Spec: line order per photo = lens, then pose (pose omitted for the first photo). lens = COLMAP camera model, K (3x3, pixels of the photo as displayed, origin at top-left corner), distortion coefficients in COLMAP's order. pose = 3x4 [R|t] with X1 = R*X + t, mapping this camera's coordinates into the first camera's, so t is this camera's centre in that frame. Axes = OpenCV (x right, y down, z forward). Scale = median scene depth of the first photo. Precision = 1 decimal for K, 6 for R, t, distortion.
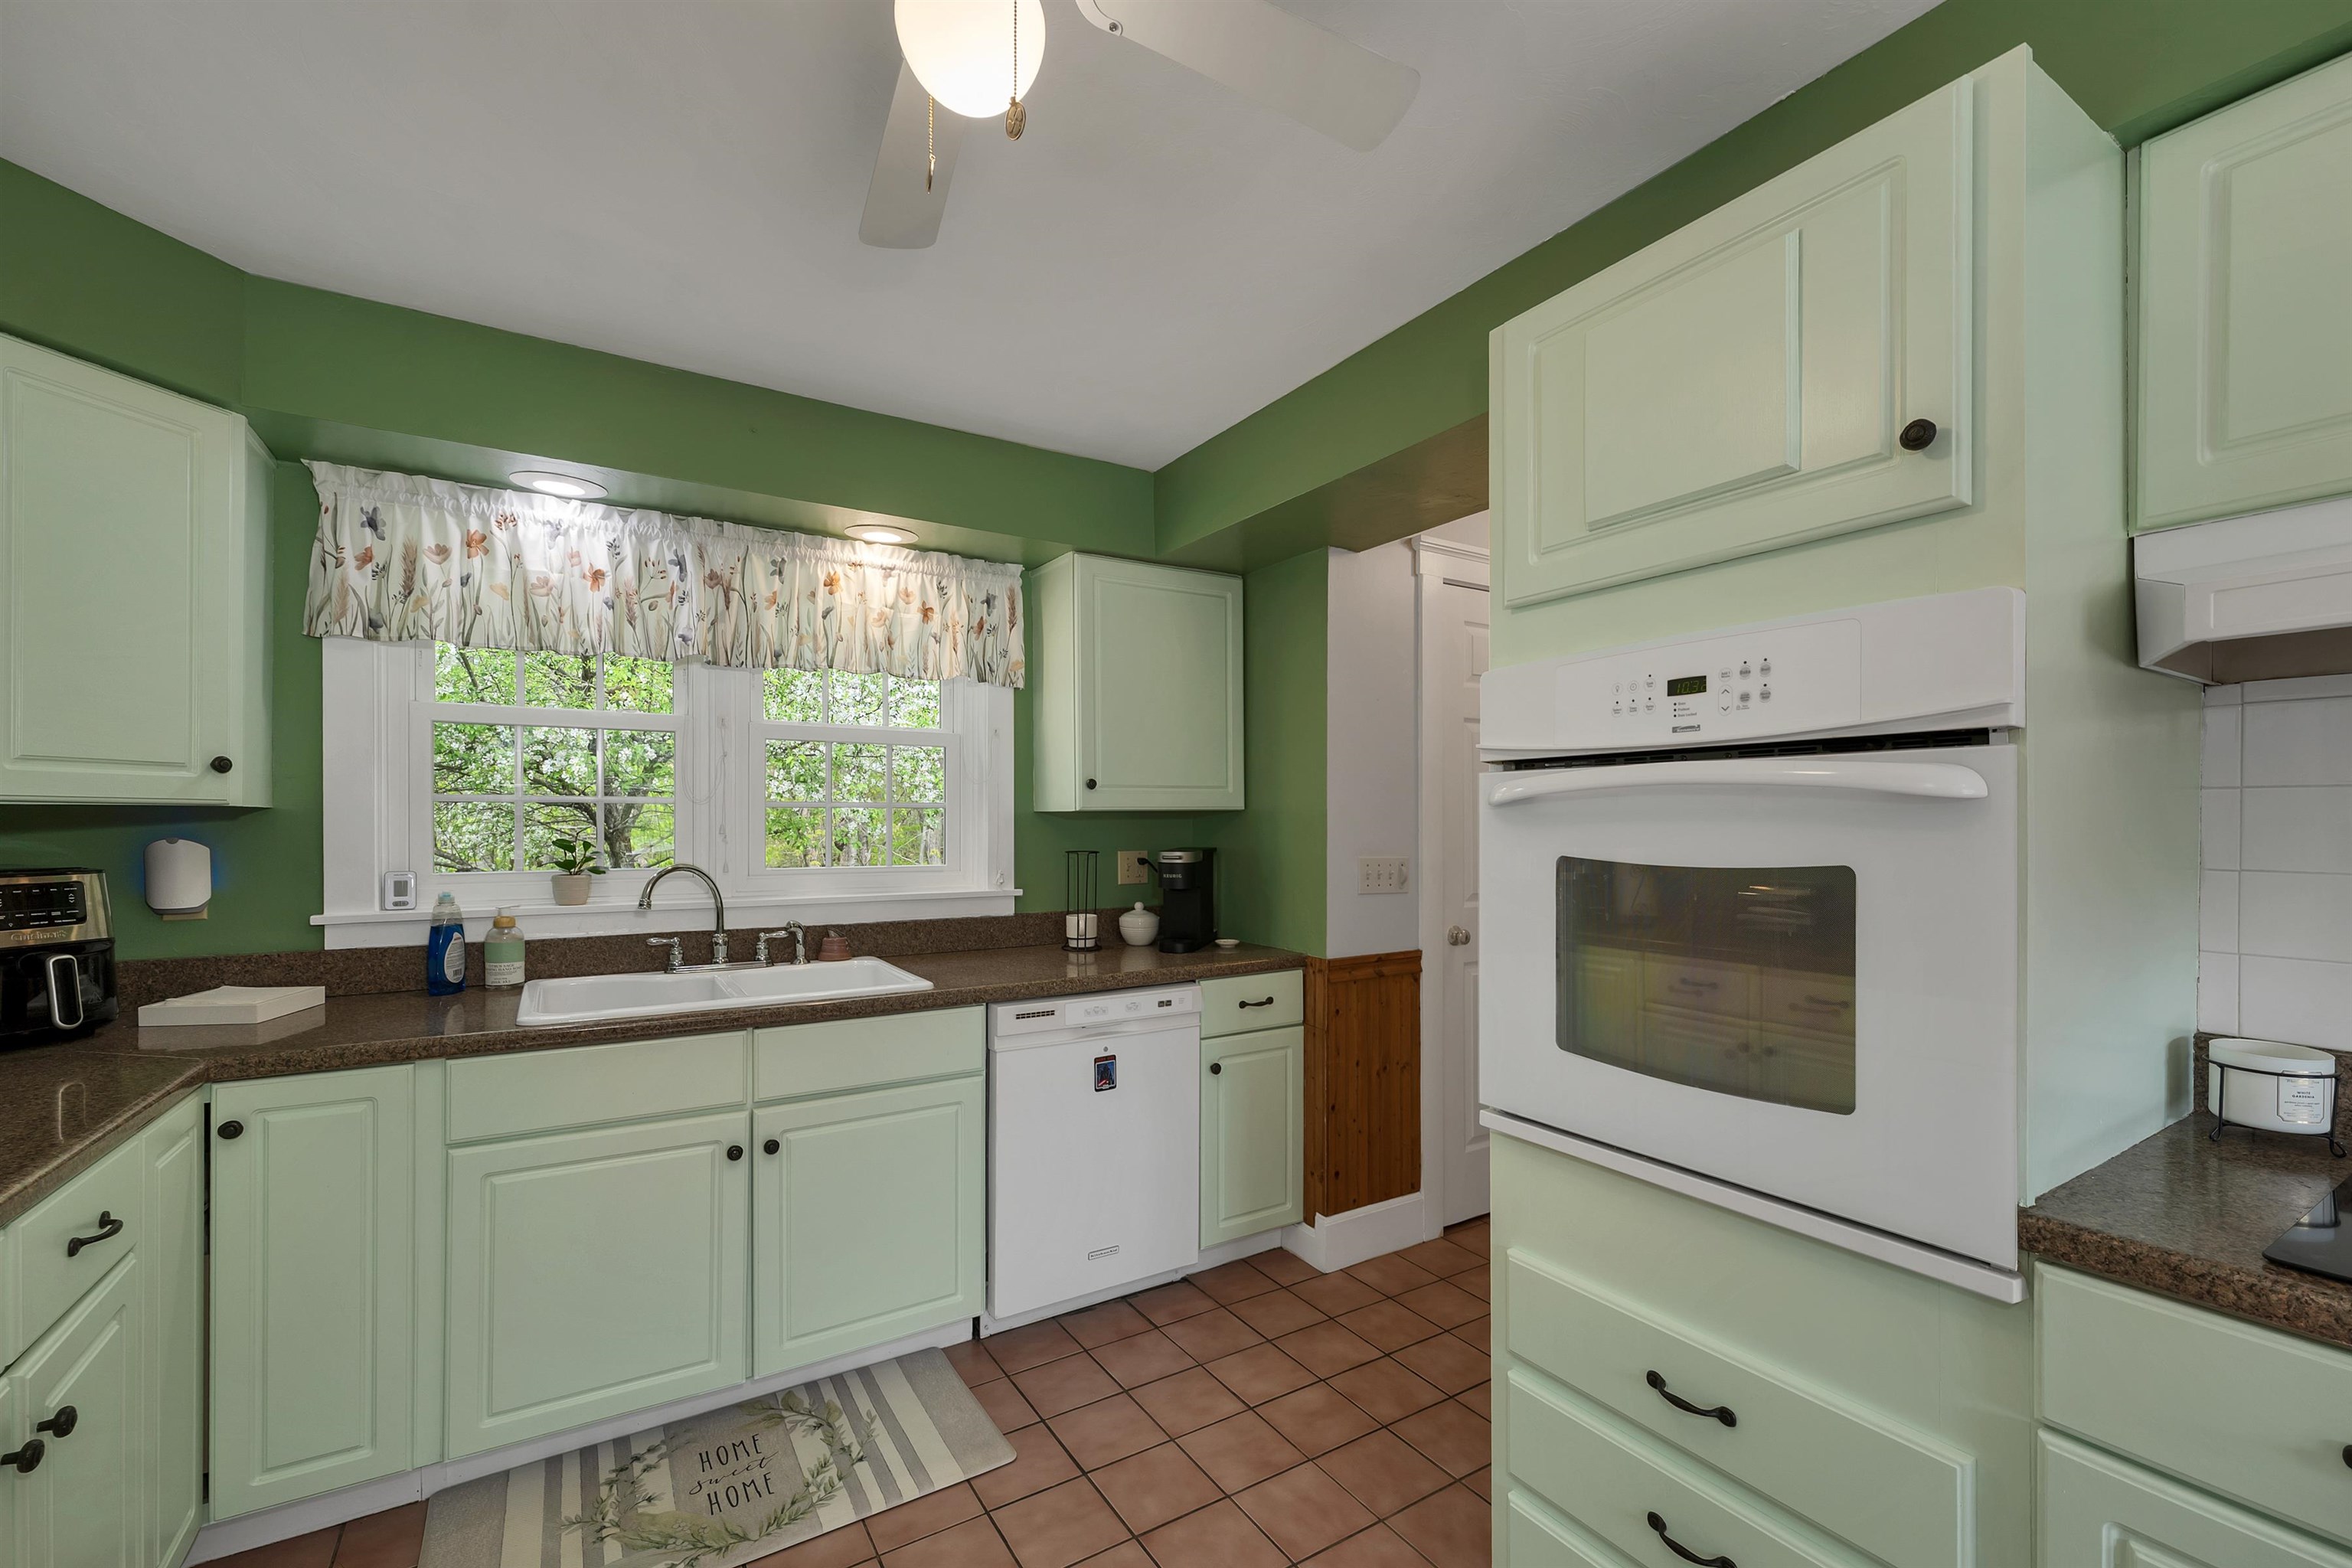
lens RADIAL K [[969.8, 0, 1173.6], [0, 969.8, 823.8], [0, 0, 1]] dist [-0.000048, -0.000084]
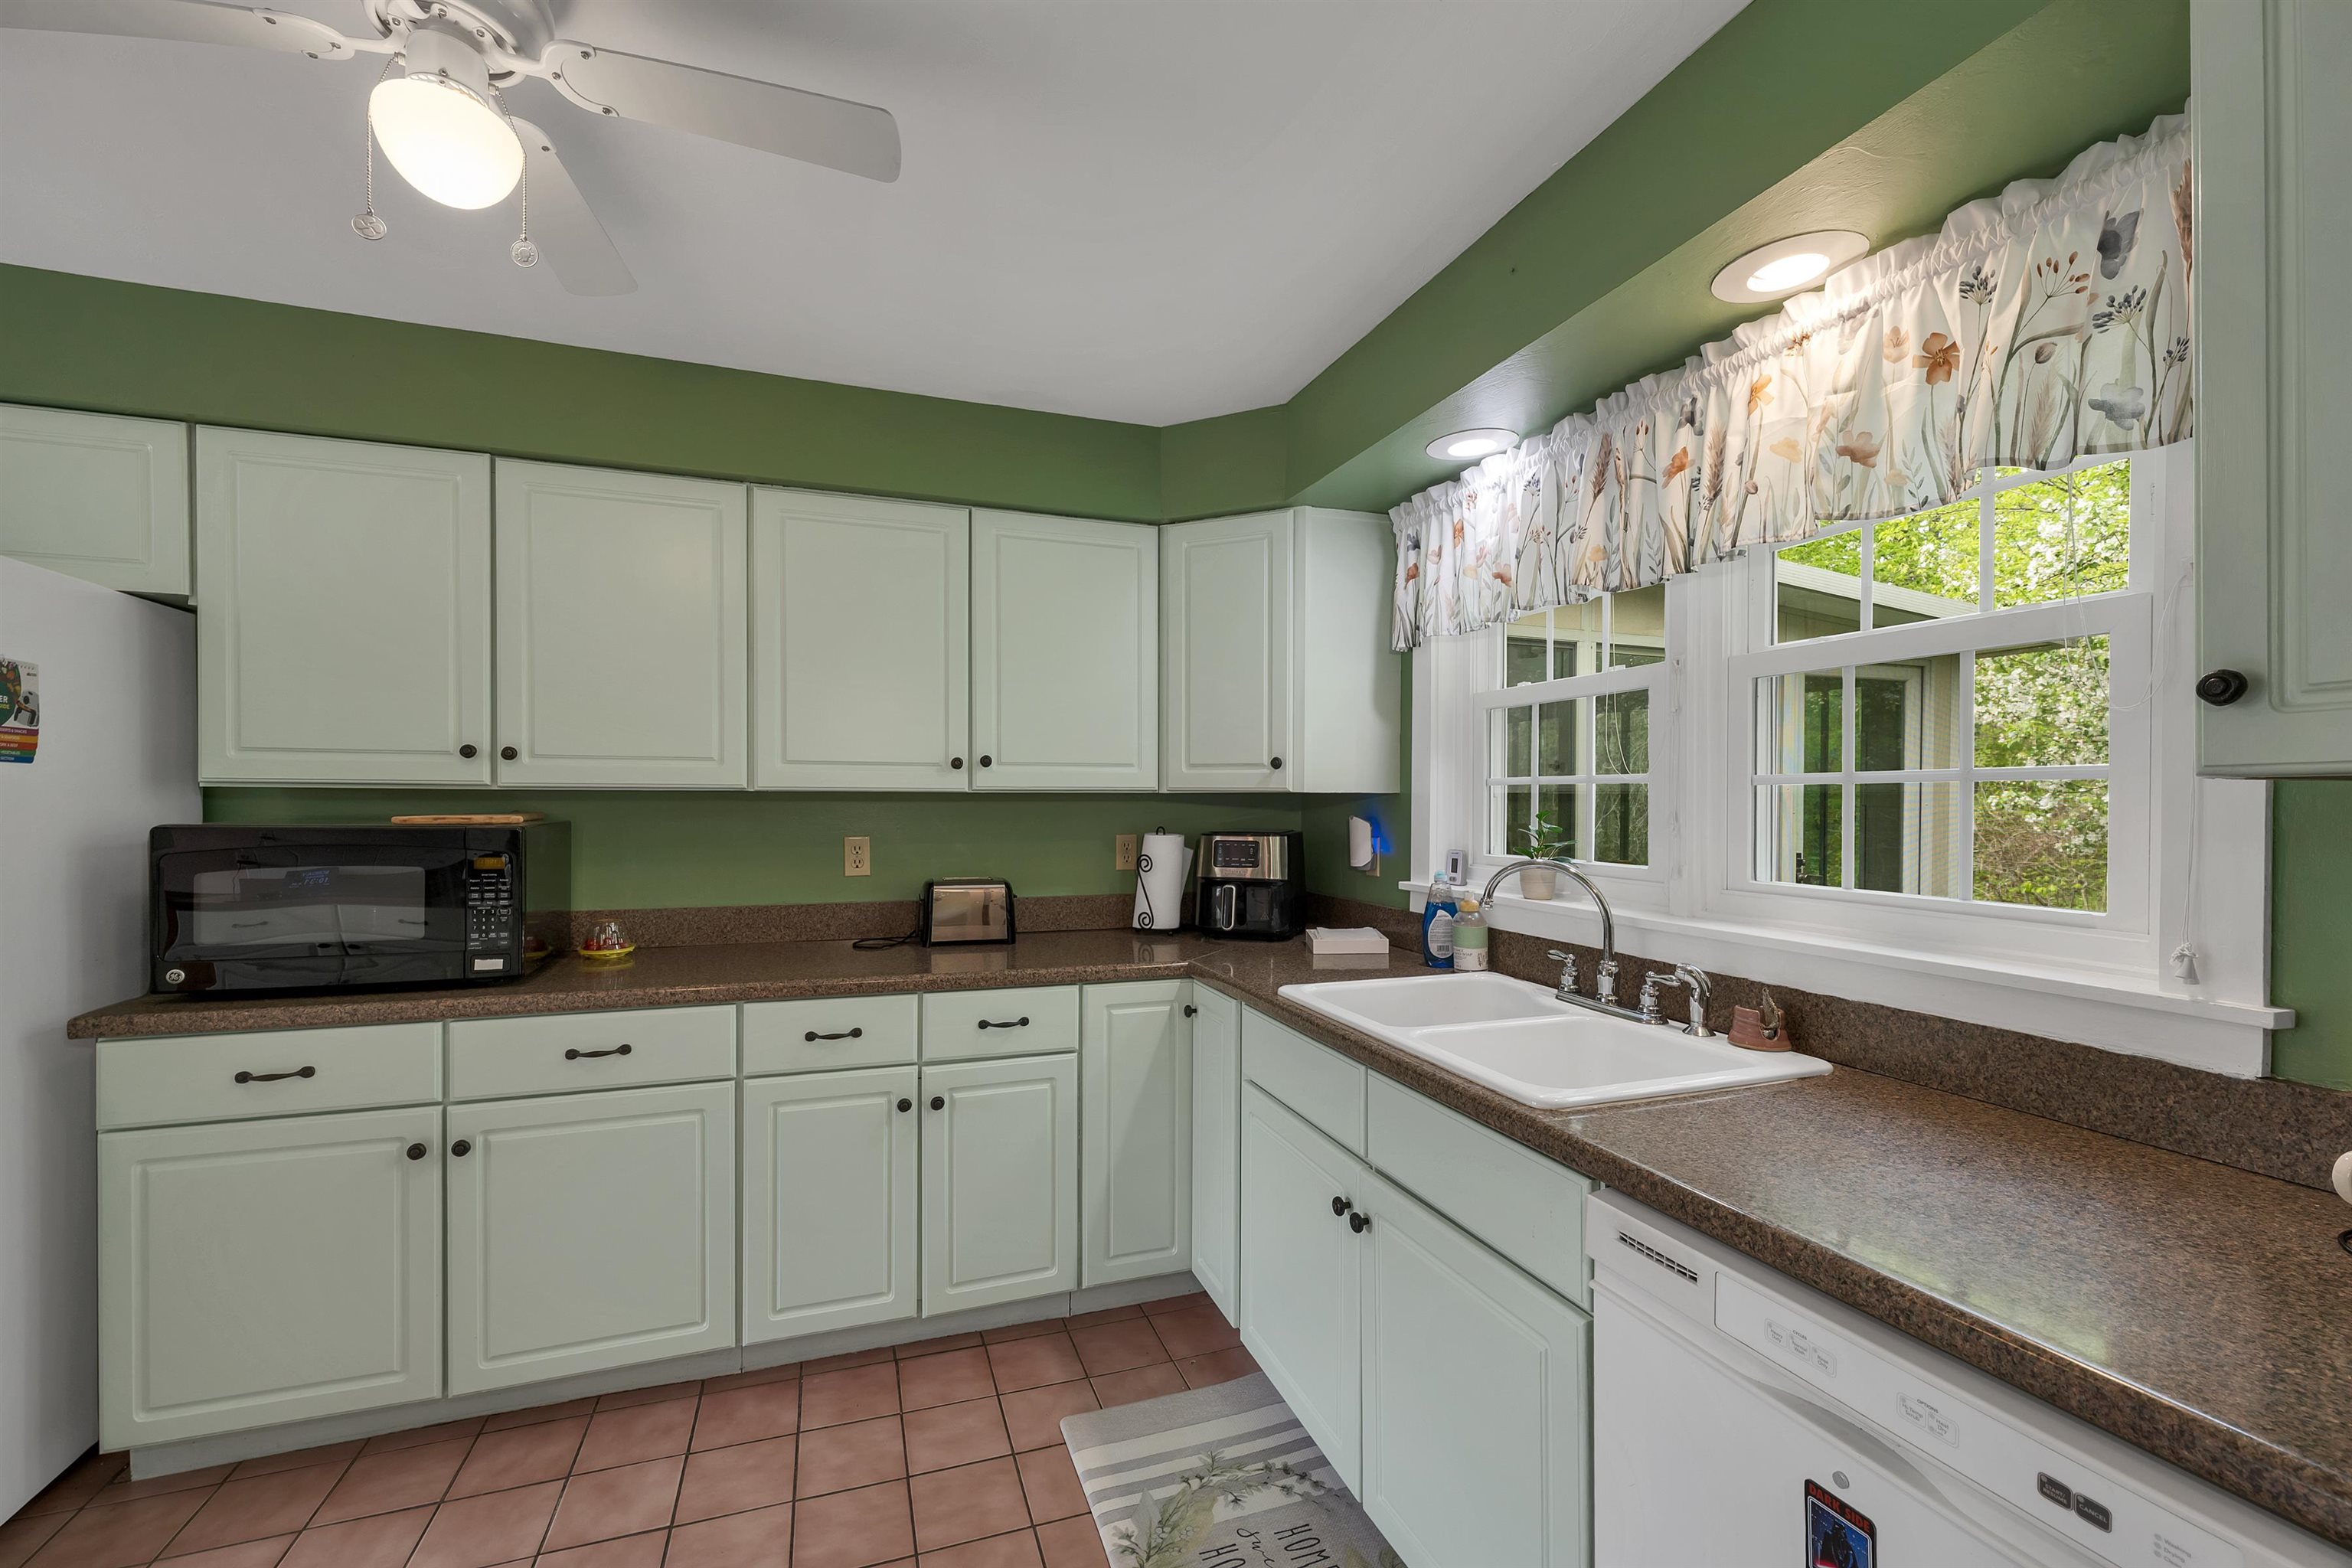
lens RADIAL K [[971.4, 0, 1171.8], [0, 971.4, 803.8], [0, 0, 1]] dist [0.001491, 0.000202]
pose [[-0.217194, 0.001298, -0.976128, 0.327387], [-0.008965, 0.999954, 0.003325, -0.003899], [0.976087, 0.009473, -0.217173, 0.880259]]
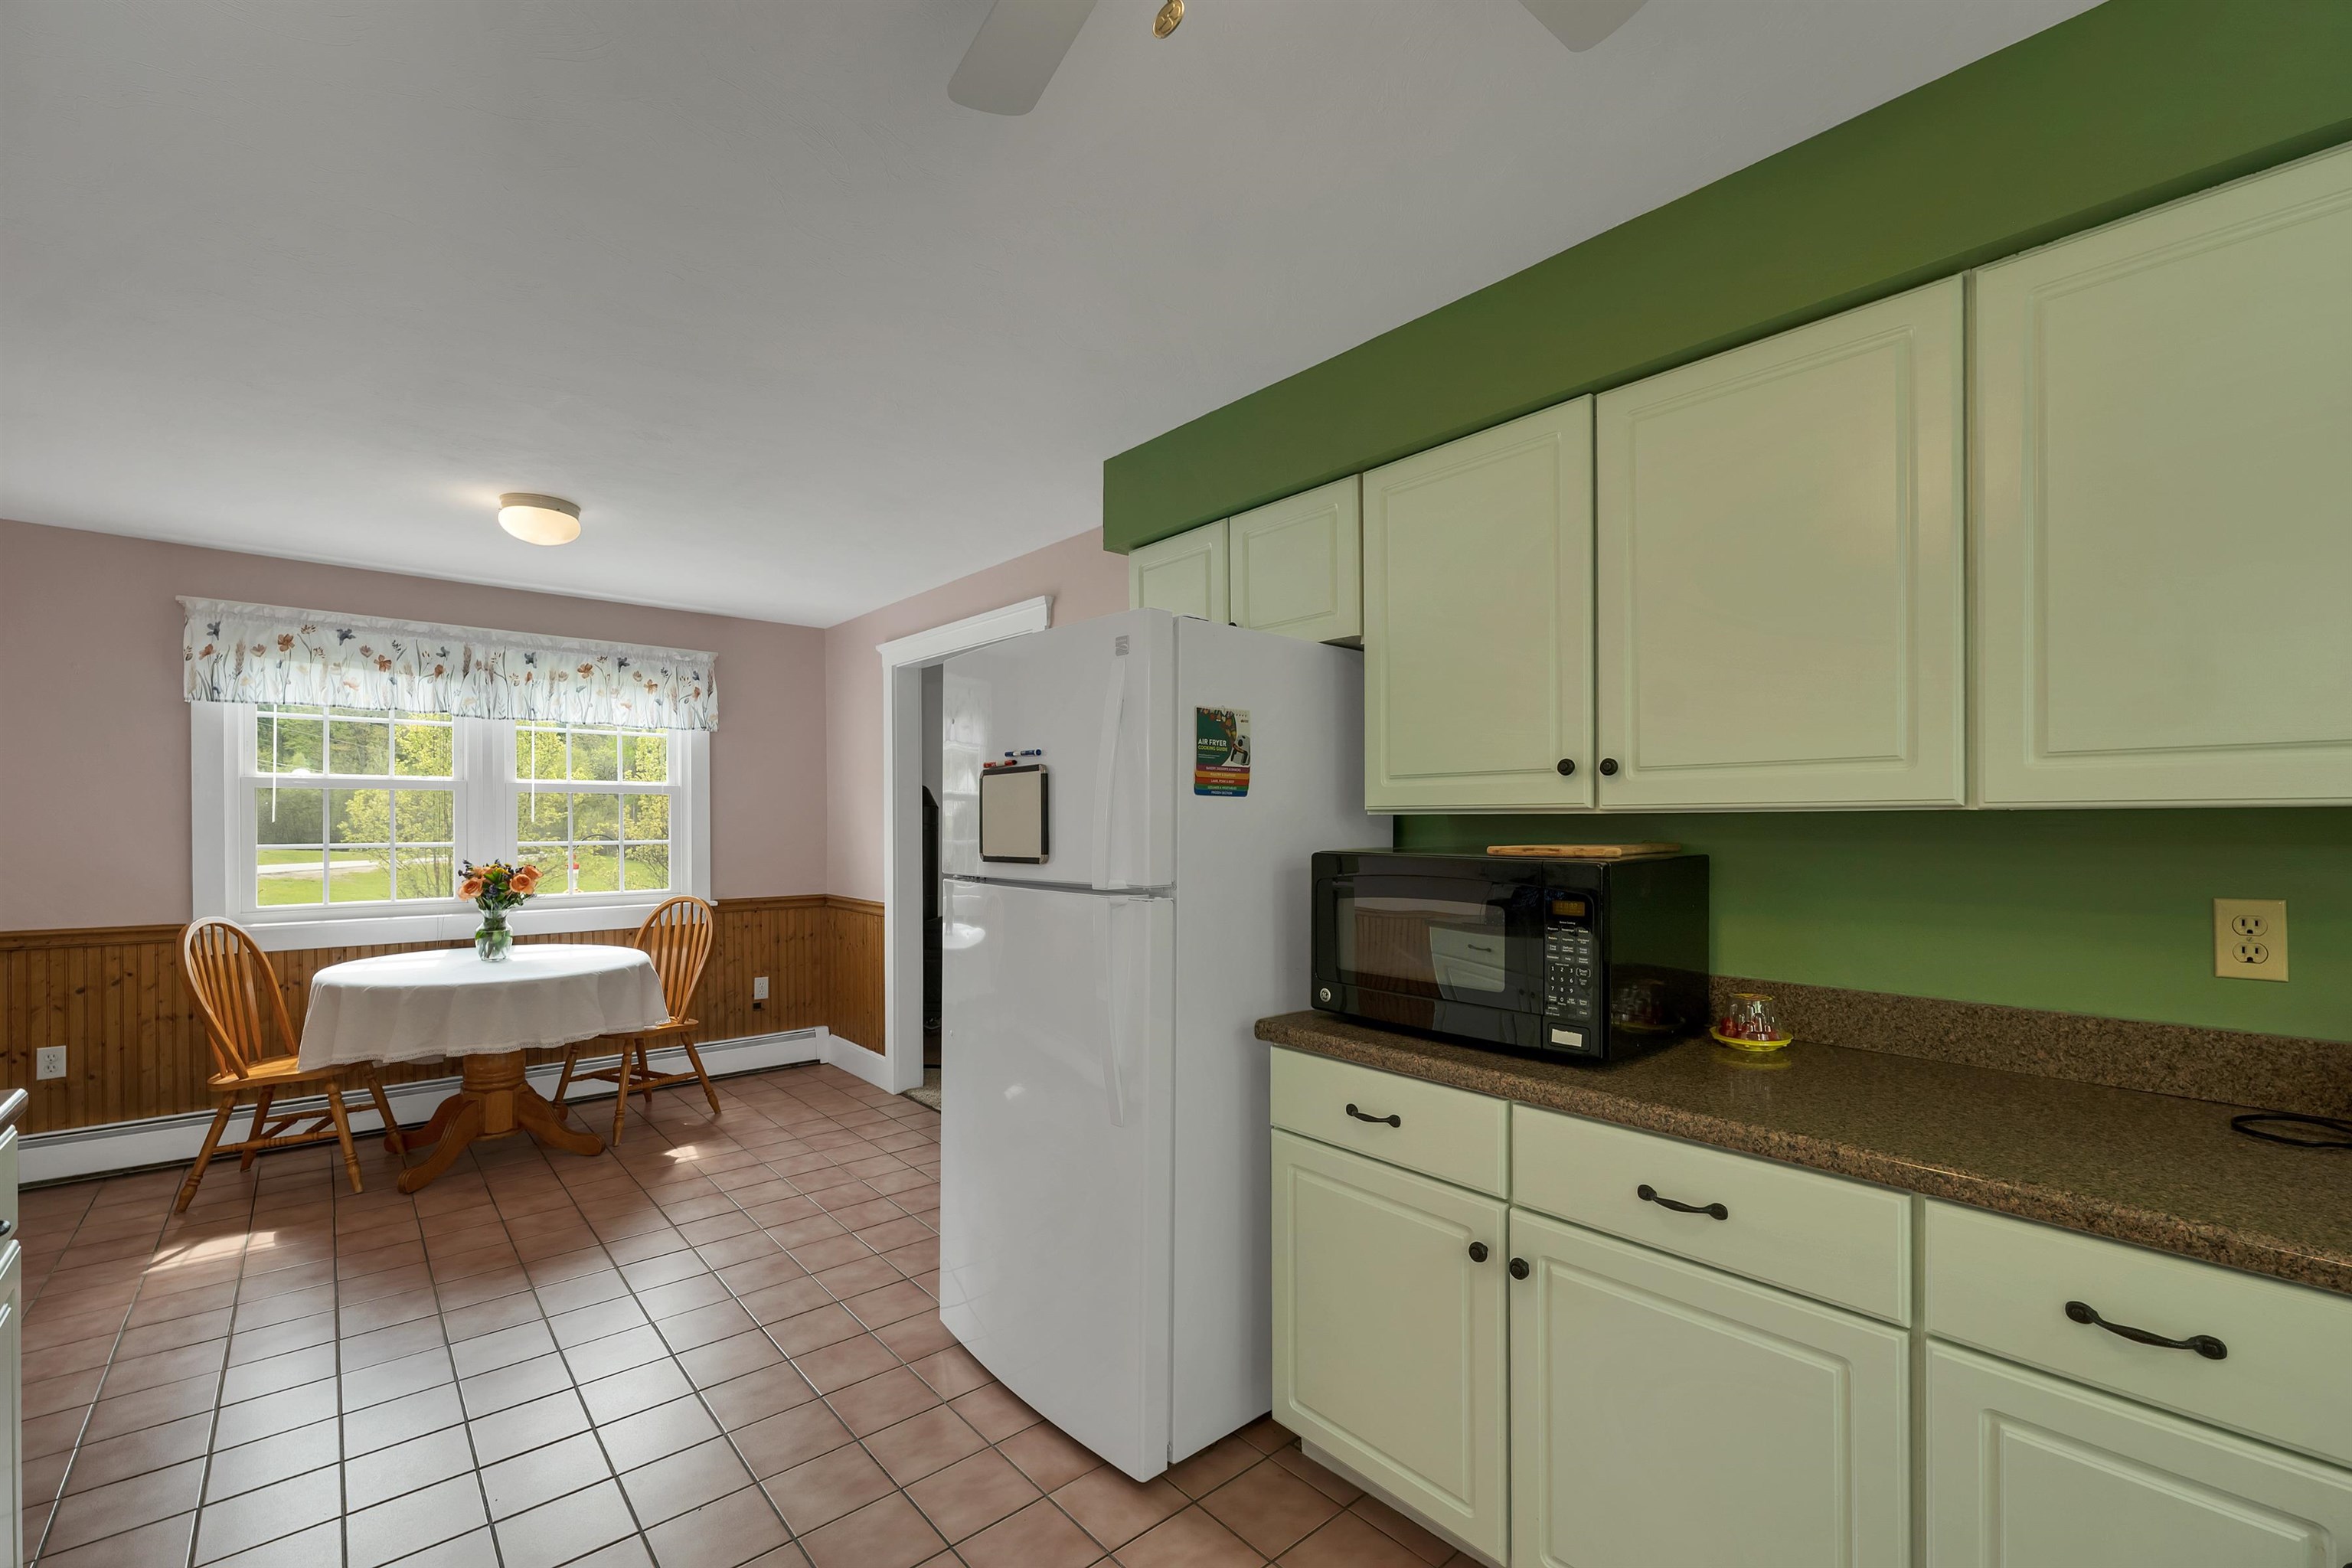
lens RADIAL K [[978.9, 0, 1186.6], [0, 978.9, 822.8], [0, 0, 1]] dist [-0.000083, -0.000185]
pose [[-0.986115, -0.001000, -0.166060, -0.007862], [-0.001498, 0.999995, 0.002874, -0.003464], [0.166057, 0.003083, -0.986111, 0.727728]]
